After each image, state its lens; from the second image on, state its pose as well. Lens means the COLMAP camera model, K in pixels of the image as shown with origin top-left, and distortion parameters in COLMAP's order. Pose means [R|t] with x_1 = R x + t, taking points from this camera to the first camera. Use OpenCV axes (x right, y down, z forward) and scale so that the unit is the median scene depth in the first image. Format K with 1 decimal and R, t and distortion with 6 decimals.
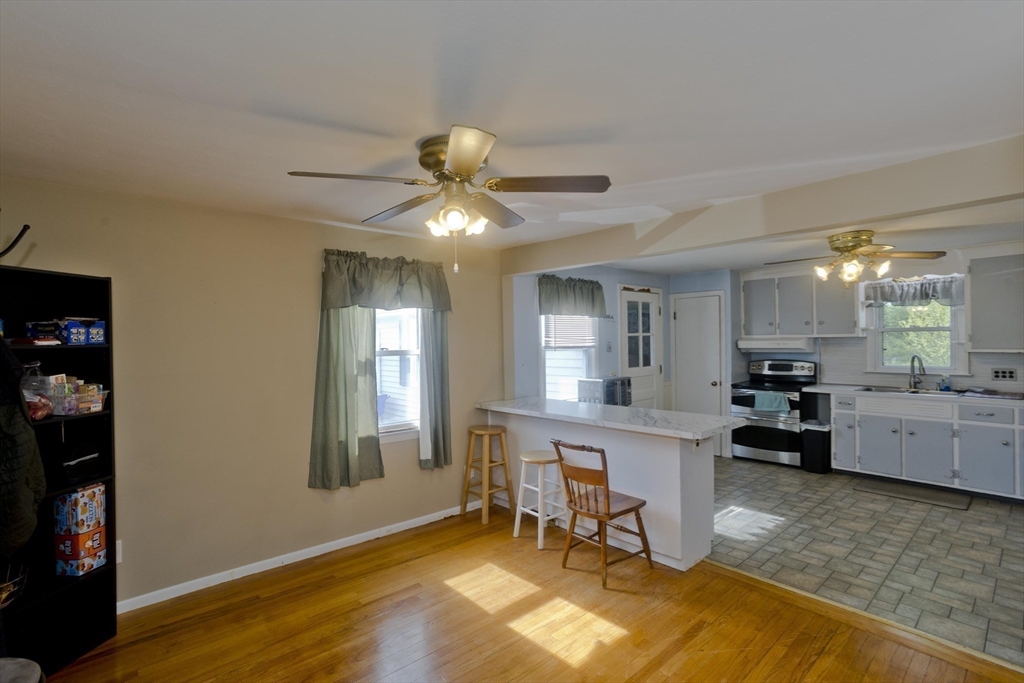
lens RADIAL K [[493.1, 0, 512.7], [0, 493.1, 337.0], [0, 0, 1]] dist [-0.041554, 0.022148]
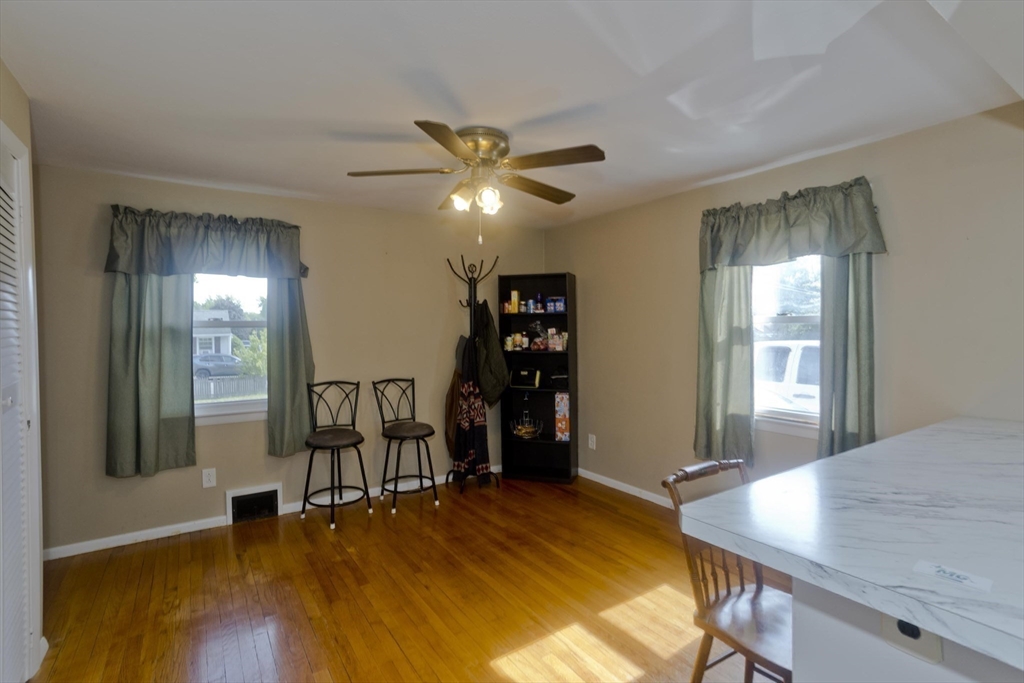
lens RADIAL K [[493.1, 0, 512.8], [0, 493.1, 333.2], [0, 0, 1]] dist [-0.041554, 0.022148]
pose [[-0.139494, 0.023827, -0.989936, 0.604533], [0.012259, 0.999675, 0.022334, 0.033112], [0.990147, -0.009020, -0.139741, 0.713239]]
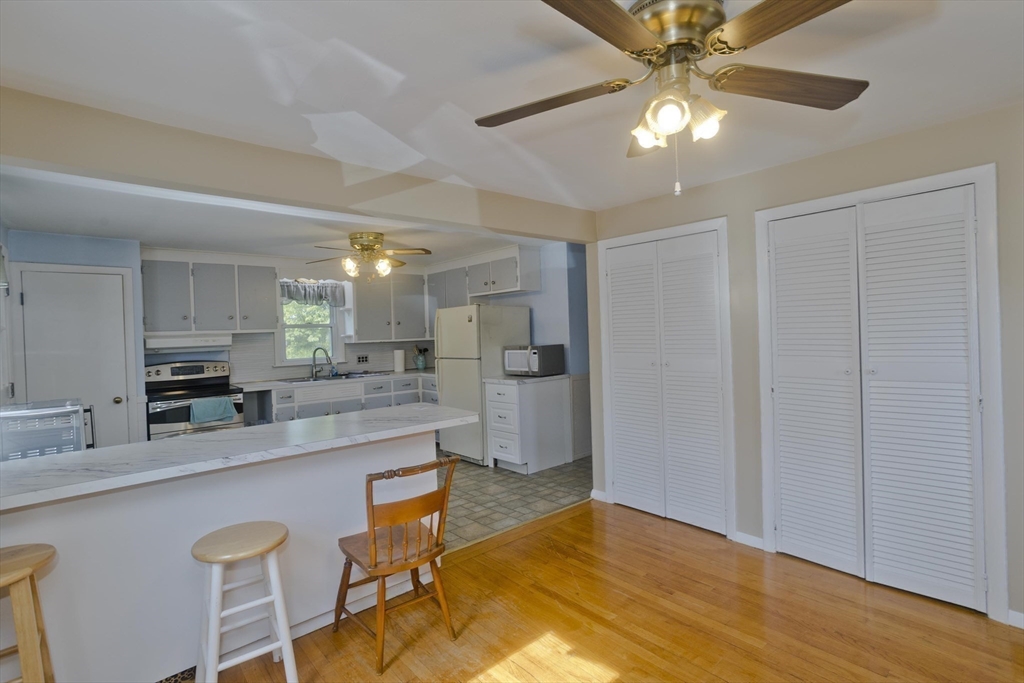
lens RADIAL K [[493.1, 0, 519.7], [0, 493.1, 334.4], [0, 0, 1]] dist [-0.041554, 0.022148]
pose [[0.003692, 0.006922, 0.999969, -0.462158], [0.027932, 0.999585, -0.007023, 0.037194], [-0.999603, 0.027957, 0.003497, 0.705410]]
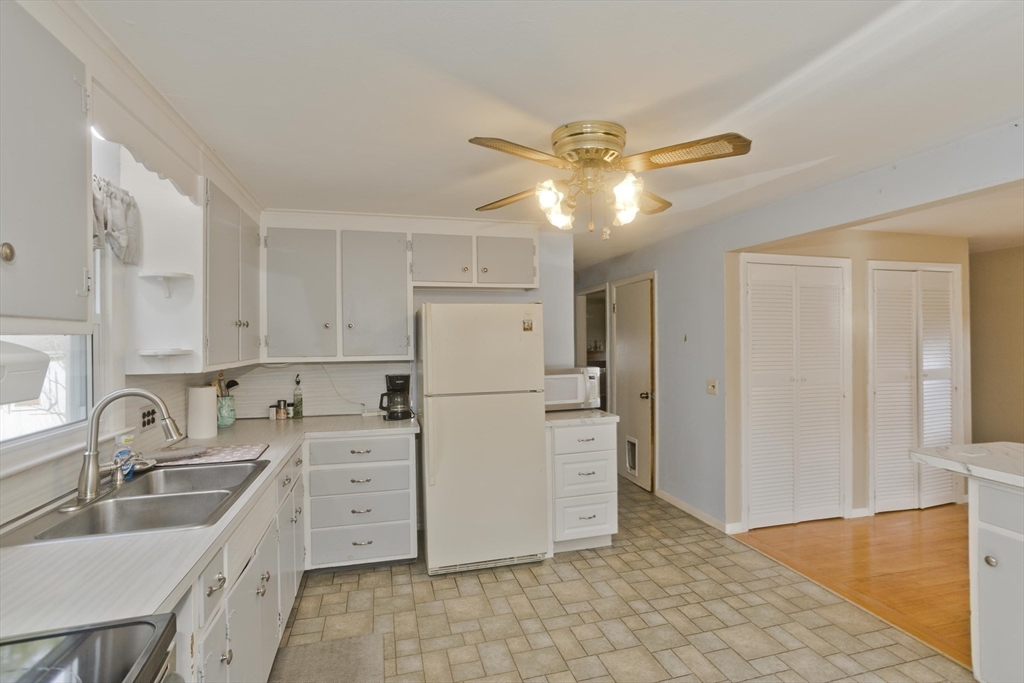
lens RADIAL K [[493.1, 0, 511.9], [0, 493.1, 334.9], [0, 0, 1]] dist [-0.041554, 0.022148]
pose [[-0.892392, 0.023743, 0.450637, 0.582339], [0.017538, 0.999685, -0.017941, 0.009546], [-0.450921, -0.008107, -0.892527, 1.633220]]
